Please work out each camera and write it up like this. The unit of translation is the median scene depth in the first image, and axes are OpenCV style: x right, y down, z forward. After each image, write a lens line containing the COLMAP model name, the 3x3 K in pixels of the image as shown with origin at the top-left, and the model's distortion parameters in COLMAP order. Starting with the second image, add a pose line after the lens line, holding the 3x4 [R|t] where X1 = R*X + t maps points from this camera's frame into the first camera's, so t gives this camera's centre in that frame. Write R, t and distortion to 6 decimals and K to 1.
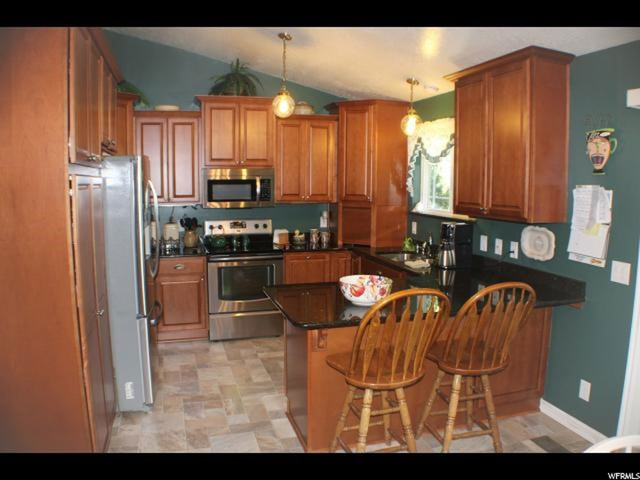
lens RADIAL K [[510.9, 0, 325.0], [0, 510.9, 245.9], [0, 0, 1]] dist [-0.163635, 0.046600]
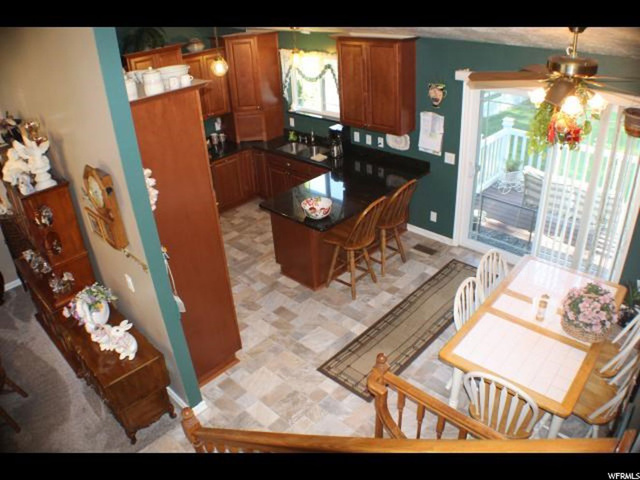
lens RADIAL K [[506.5, 0, 321.5], [0, 506.5, 236.3], [0, 0, 1]] dist [-0.188720, 0.050845]
pose [[0.868094, -0.290305, 0.402660, -0.500586], [0.125673, 0.913265, 0.387496, -0.340259], [-0.480228, -0.285779, 0.829284, -0.344109]]
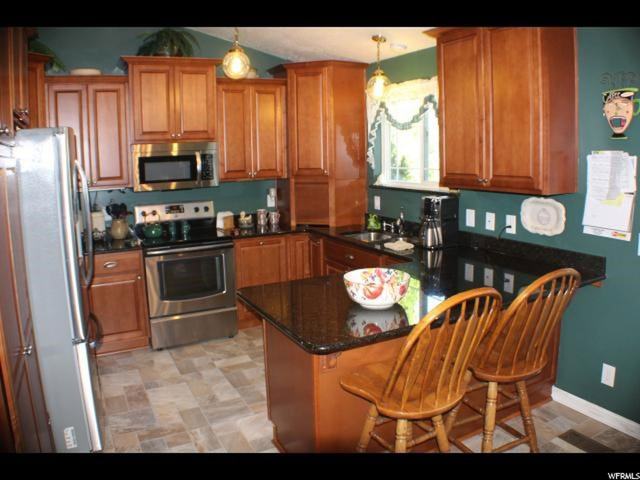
lens RADIAL K [[506.5, 0, 335.4], [0, 506.5, 216.5], [0, 0, 1]] dist [-0.188720, 0.050845]
pose [[0.978202, -0.051990, 0.201043, -0.097641], [0.052228, 0.998627, 0.004128, -0.023683], [-0.200981, 0.006462, 0.979574, 0.171063]]
